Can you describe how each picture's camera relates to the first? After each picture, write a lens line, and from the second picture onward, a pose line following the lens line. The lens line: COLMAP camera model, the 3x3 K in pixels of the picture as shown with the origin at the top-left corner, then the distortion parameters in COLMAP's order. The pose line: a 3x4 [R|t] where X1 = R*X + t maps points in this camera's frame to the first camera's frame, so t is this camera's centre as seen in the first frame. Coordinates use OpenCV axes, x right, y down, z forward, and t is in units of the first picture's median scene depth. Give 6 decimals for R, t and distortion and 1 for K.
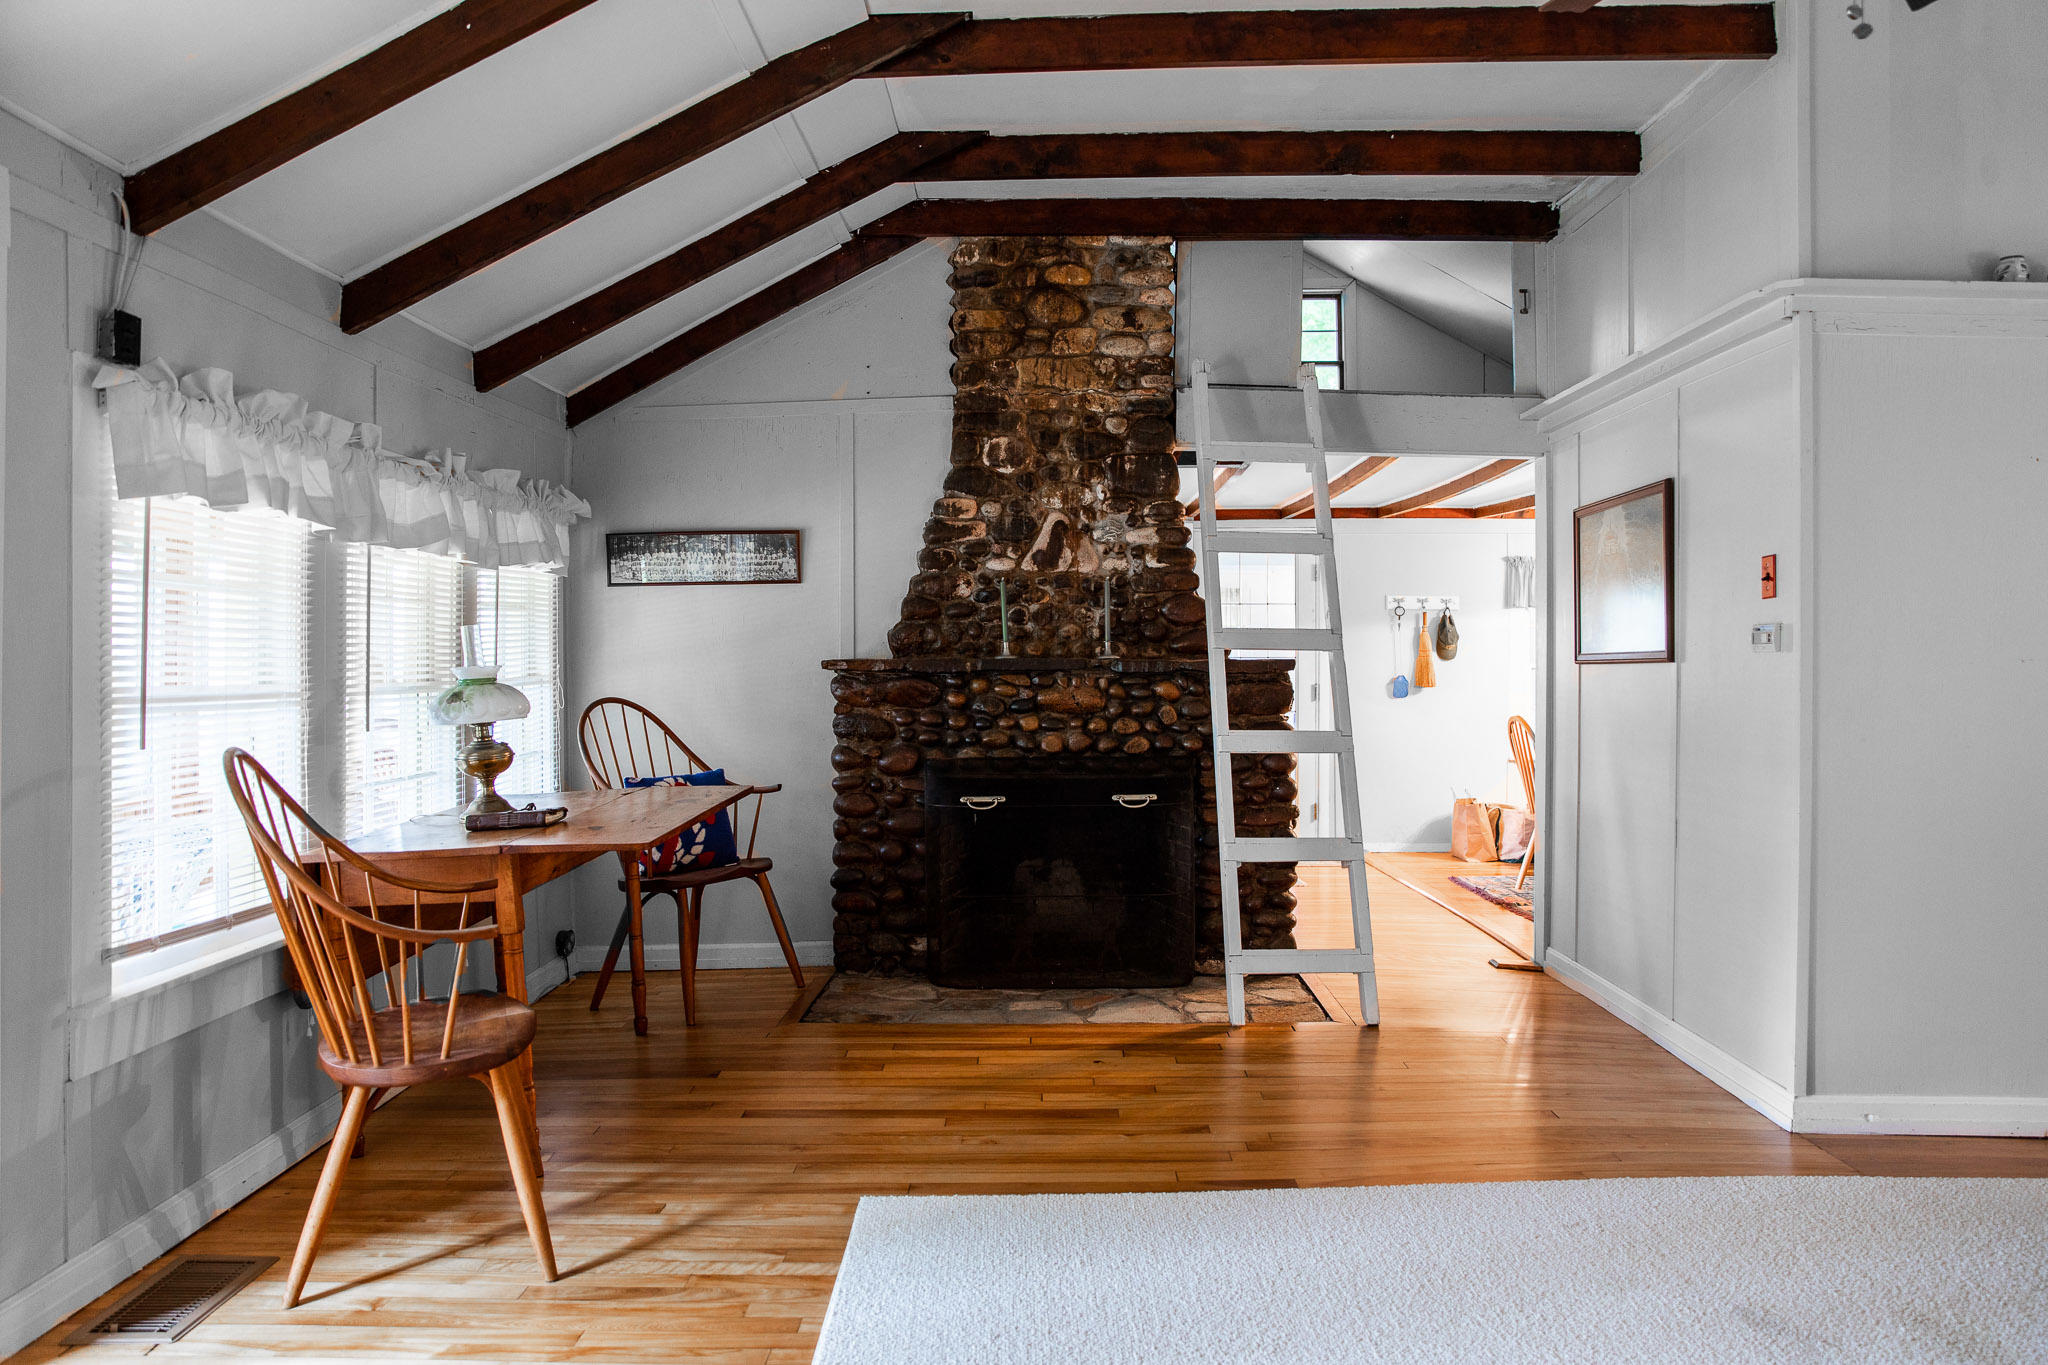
lens RADIAL K [[1401.6, 0, 1027.3], [0, 1401.6, 665.7], [0, 0, 1]] dist [-0.108308, 0.082439]
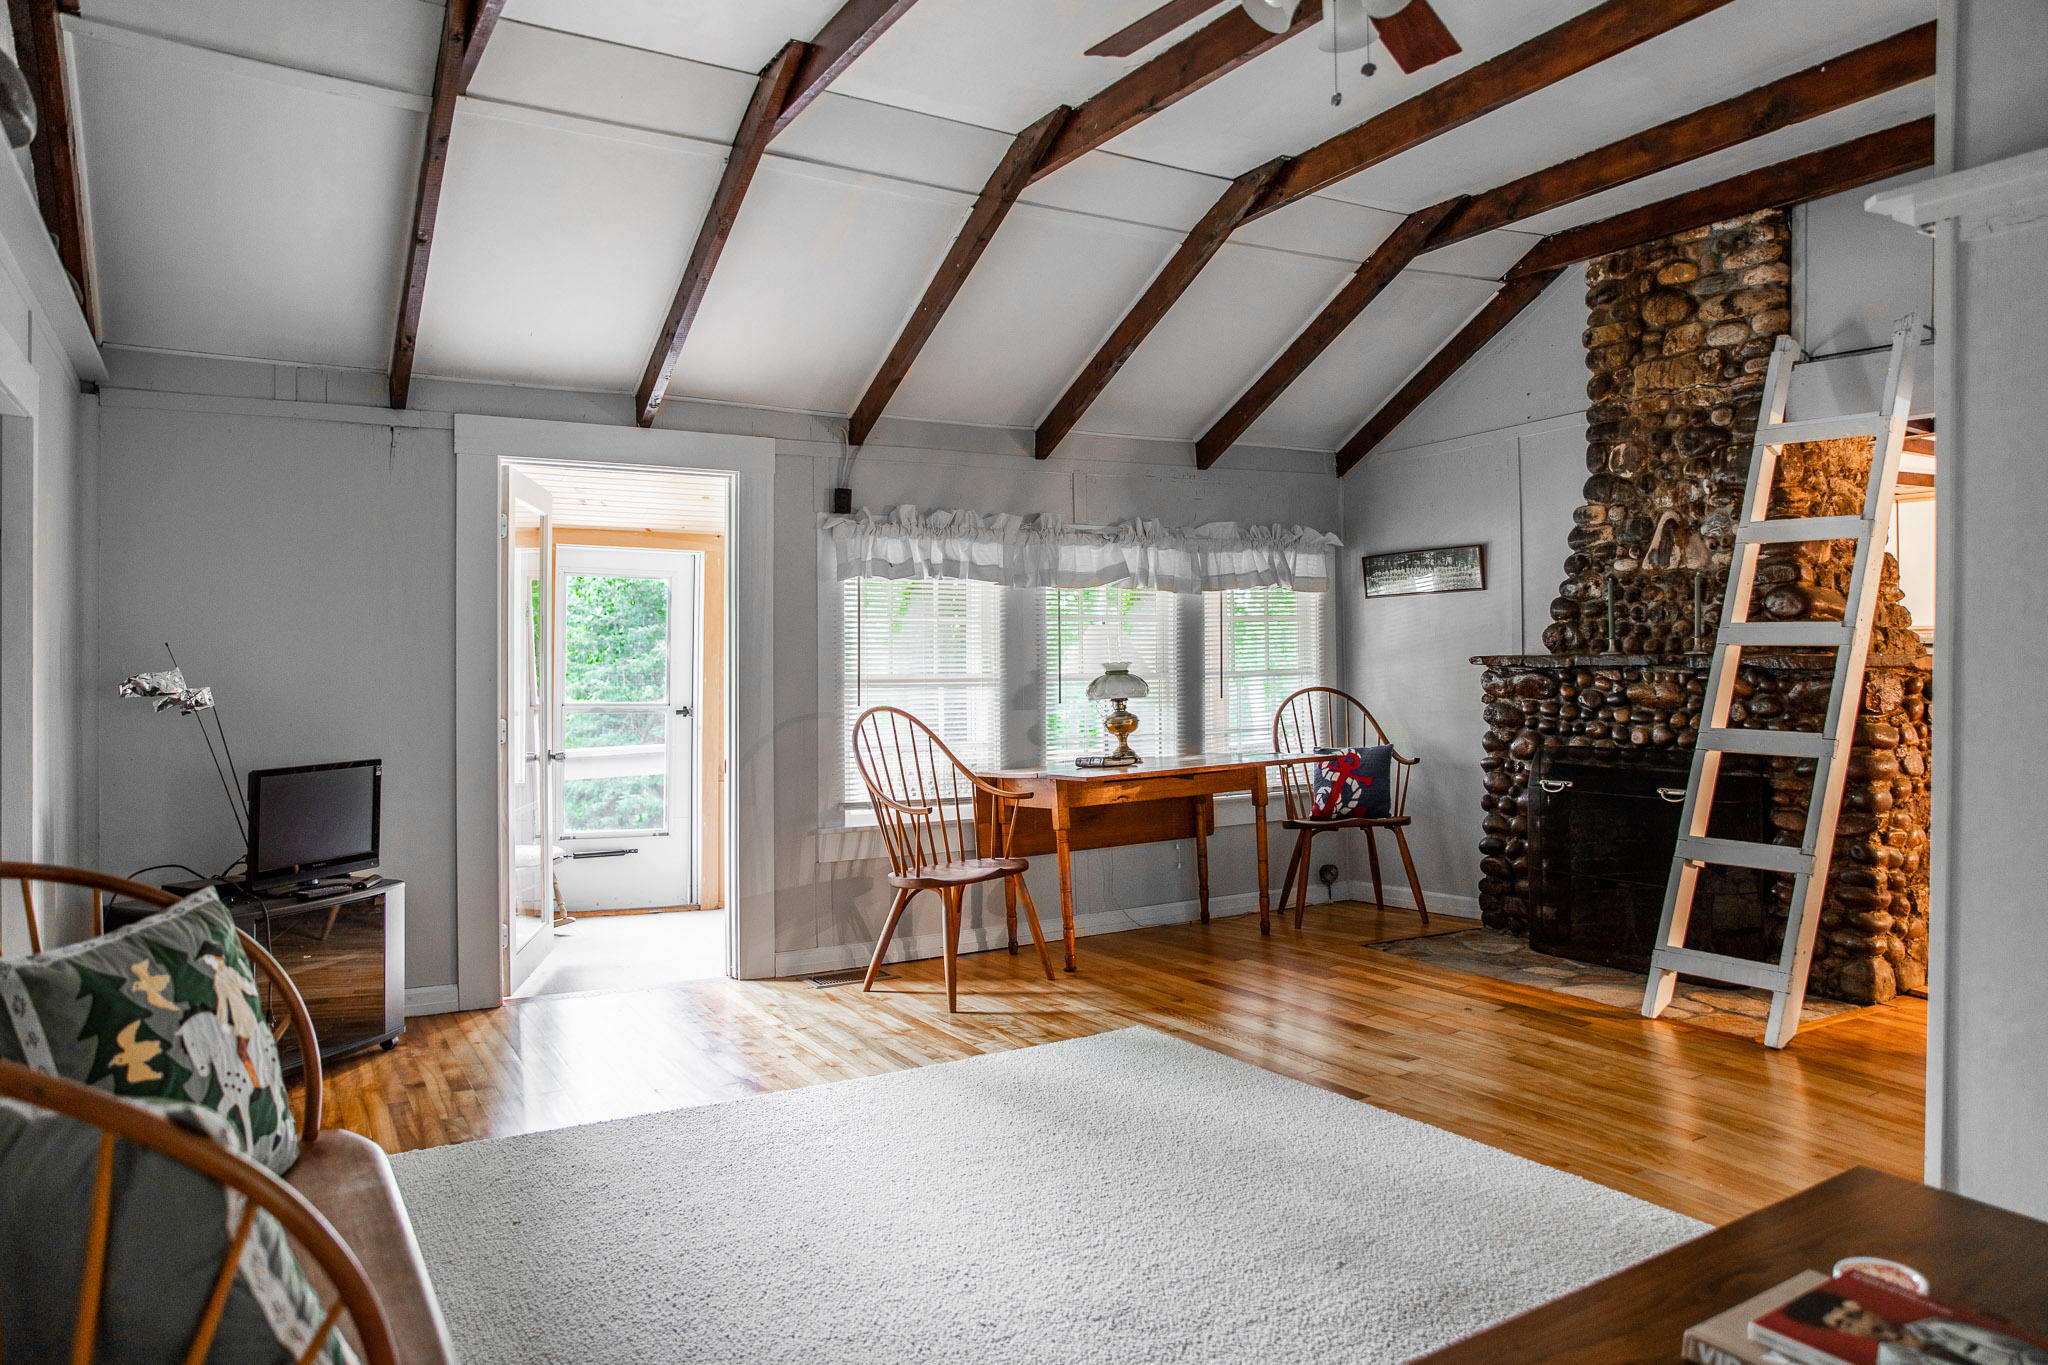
lens RADIAL K [[1390.1, 0, 1023.3], [0, 1390.1, 689.4], [0, 0, 1]] dist [-0.102198, 0.078887]
pose [[0.516327, 0.017312, -0.856217, 0.633562], [0.003596, 0.999743, 0.022383, -0.003556], [0.856384, -0.014636, 0.516132, 0.083376]]
